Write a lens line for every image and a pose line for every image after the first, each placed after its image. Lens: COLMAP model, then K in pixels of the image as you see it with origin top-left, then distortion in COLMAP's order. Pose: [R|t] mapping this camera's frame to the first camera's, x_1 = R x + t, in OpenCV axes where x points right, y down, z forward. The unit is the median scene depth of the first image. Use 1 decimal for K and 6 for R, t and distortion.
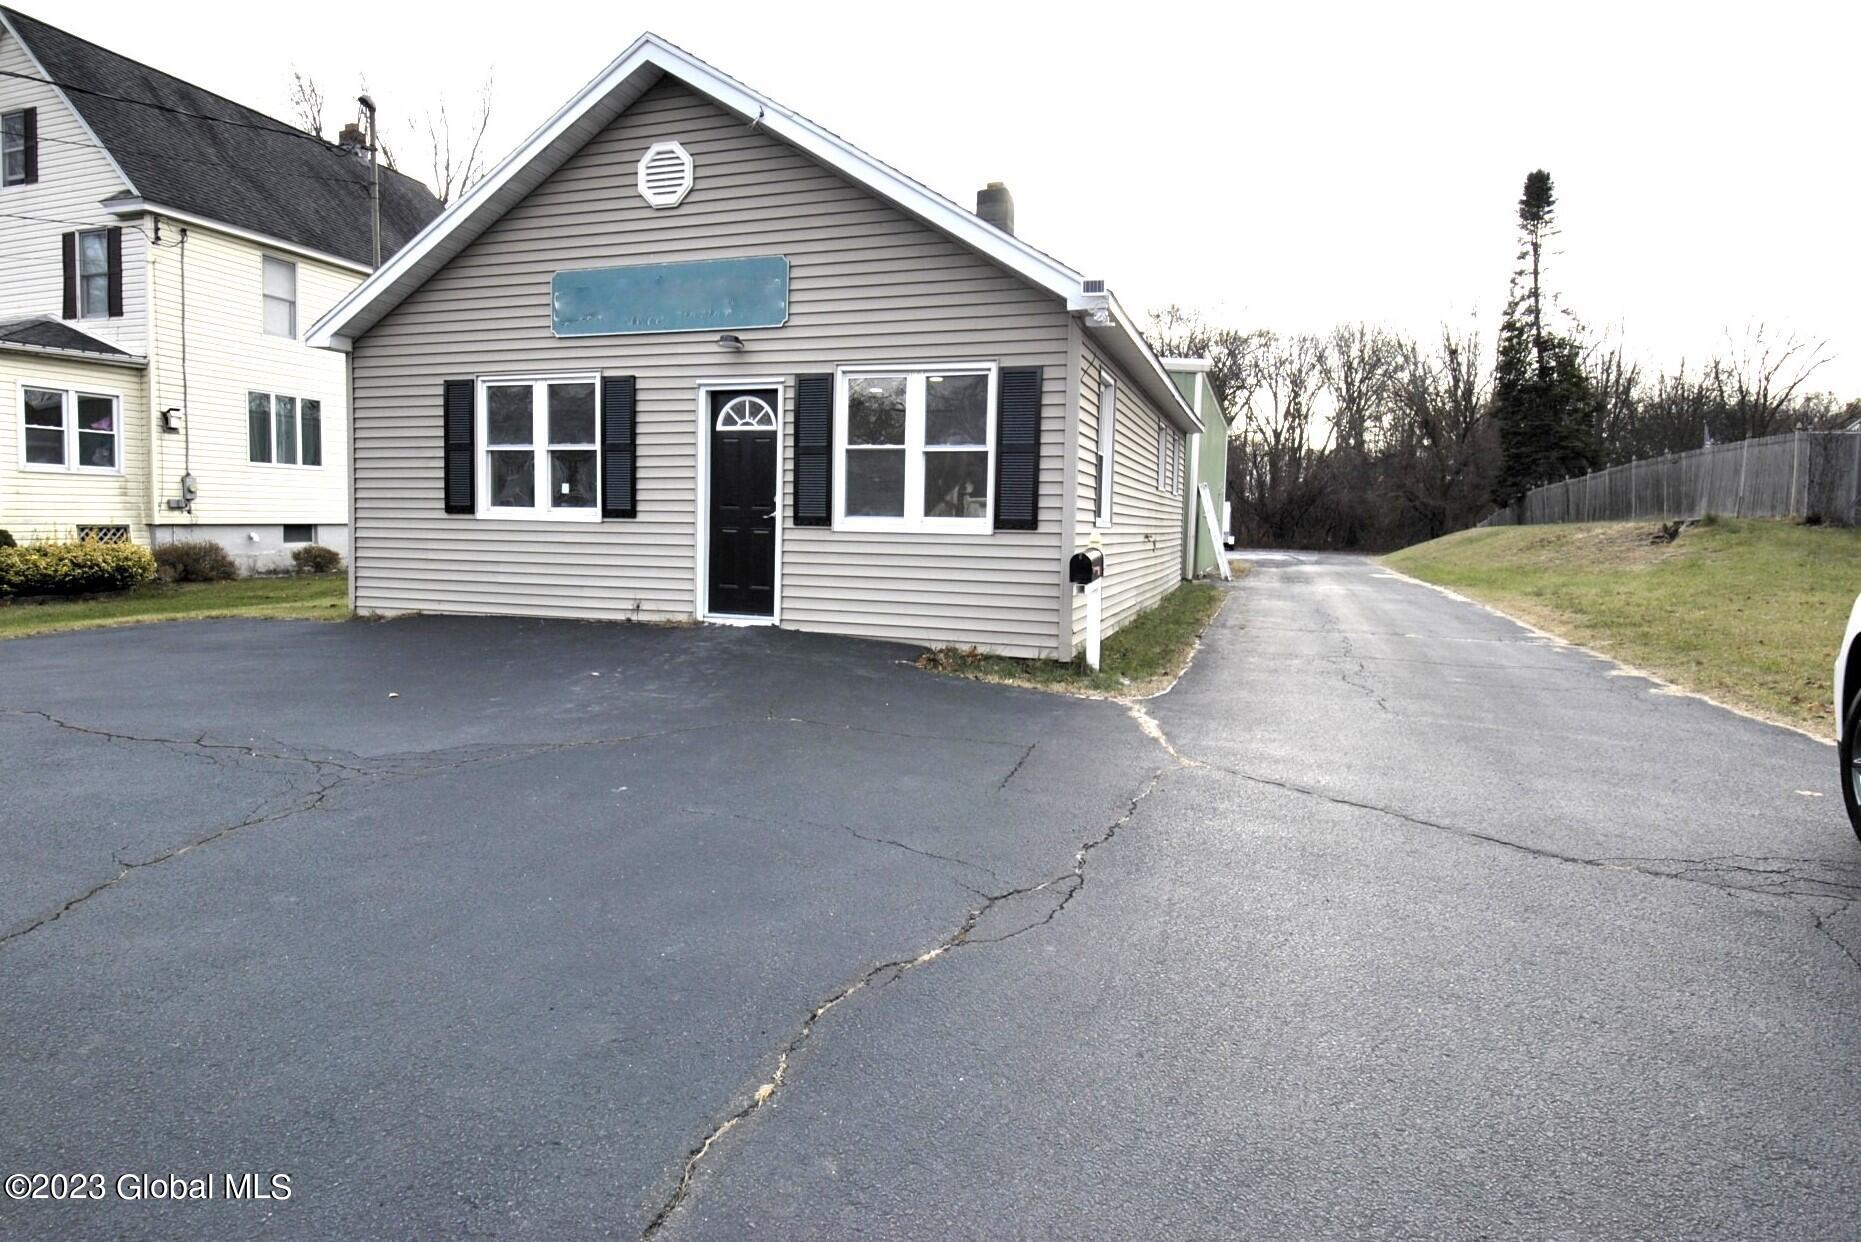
lens RADIAL K [[1024.7, 0, 923.7], [0, 1024.7, 589.7], [0, 0, 1]] dist [0.002720, -0.018194]
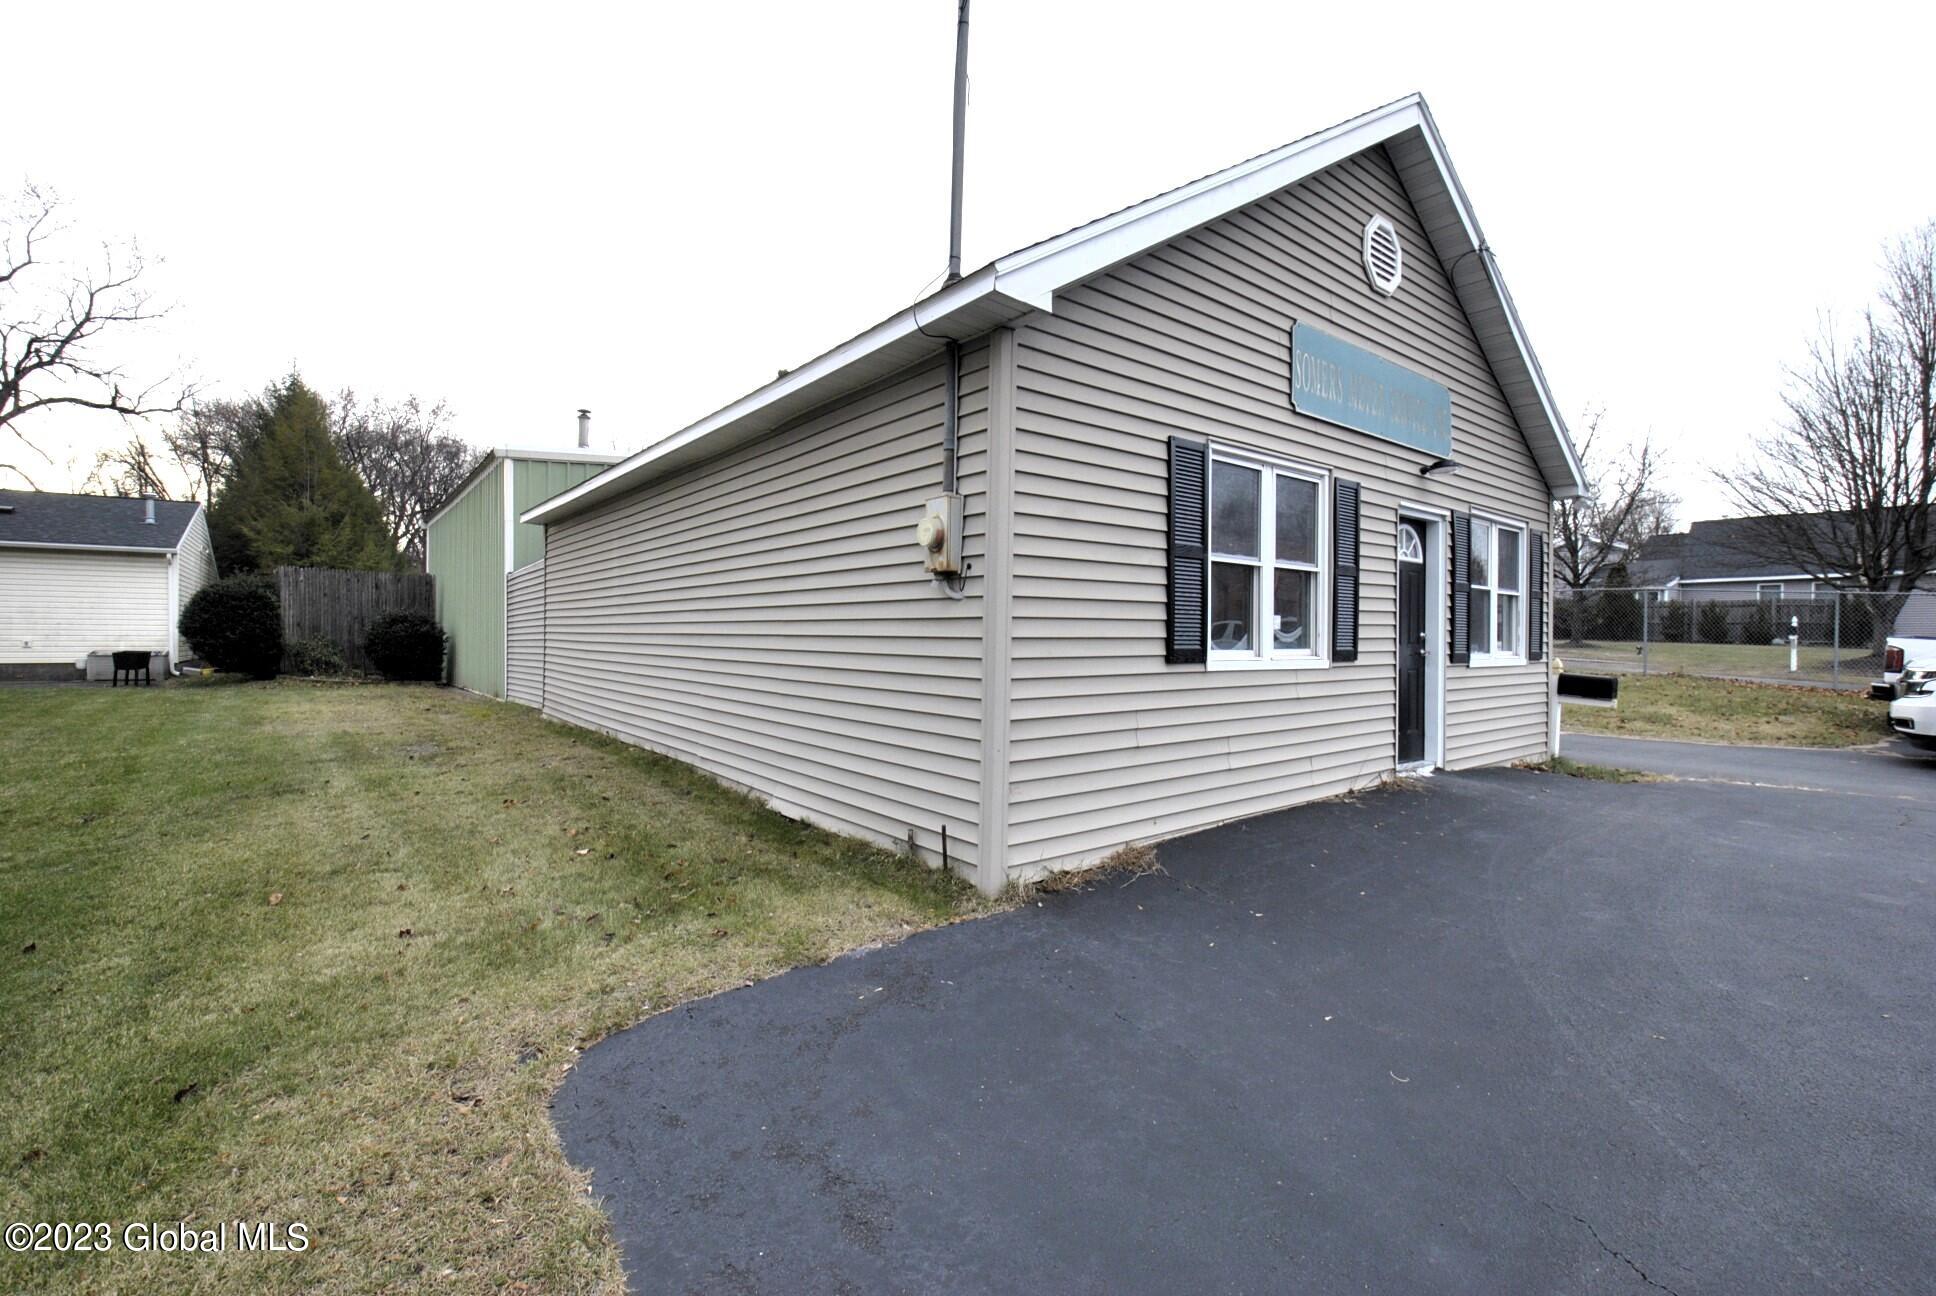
lens RADIAL K [[886.2, 0, 968.0], [0, 886.2, 648.0], [0, 0, 1]] dist [-0.015351, -0.009770]
pose [[0.519184, -0.023629, 0.854336, -1.012517], [0.066934, 0.997672, -0.013083, -0.090125], [-0.852037, 0.063977, 0.519557, 0.890792]]
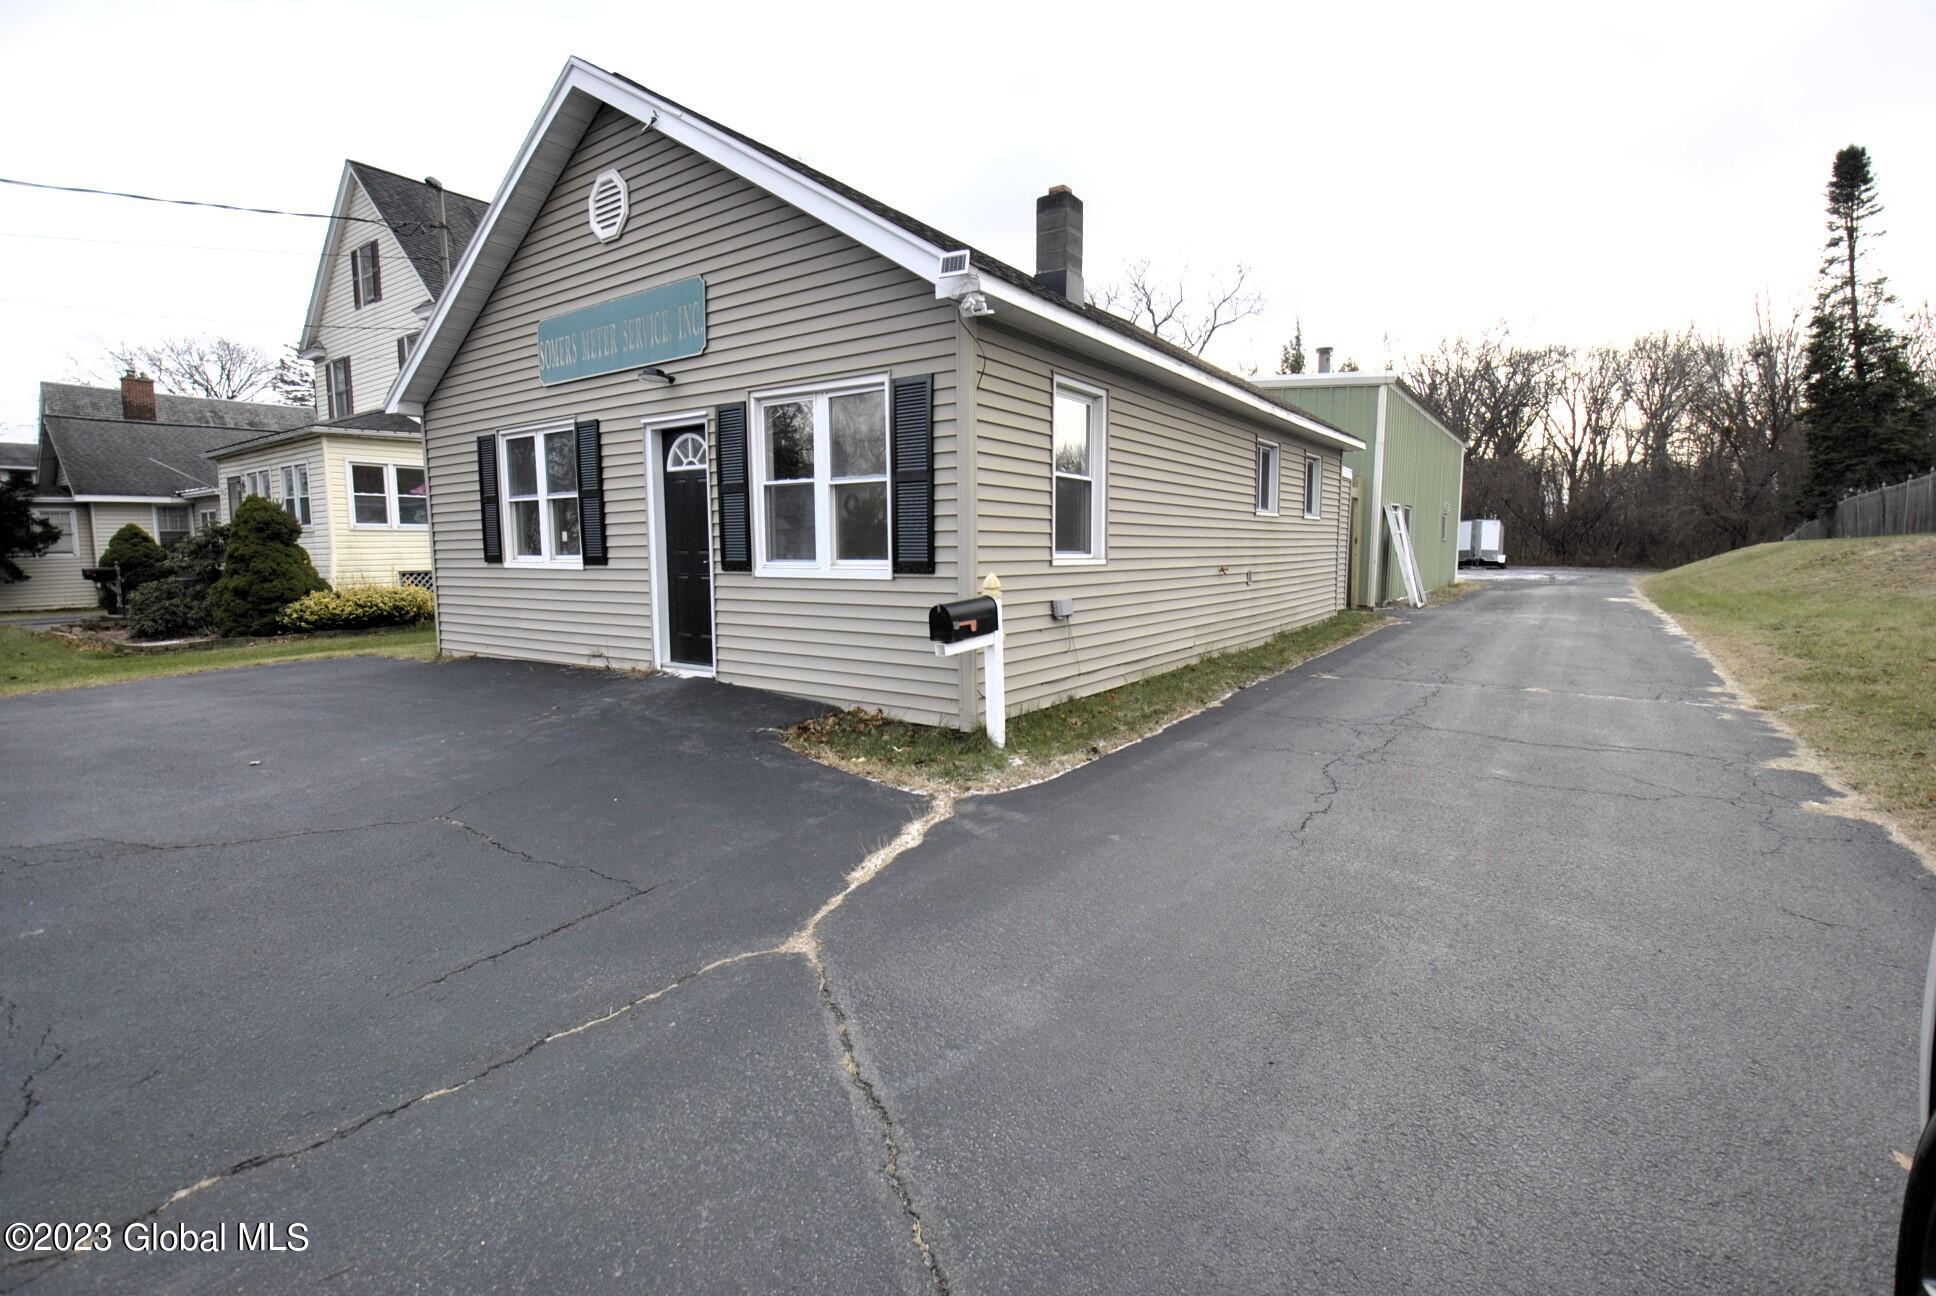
lens RADIAL K [[886.2, 0, 968.0], [0, 886.2, 648.0], [0, 0, 1]] dist [-0.015351, -0.009770]
pose [[0.964011, 0.005924, -0.265796, 0.278314], [0.006236, 0.998973, 0.044883, -0.025676], [0.265788, -0.044925, 0.962984, 0.264437]]
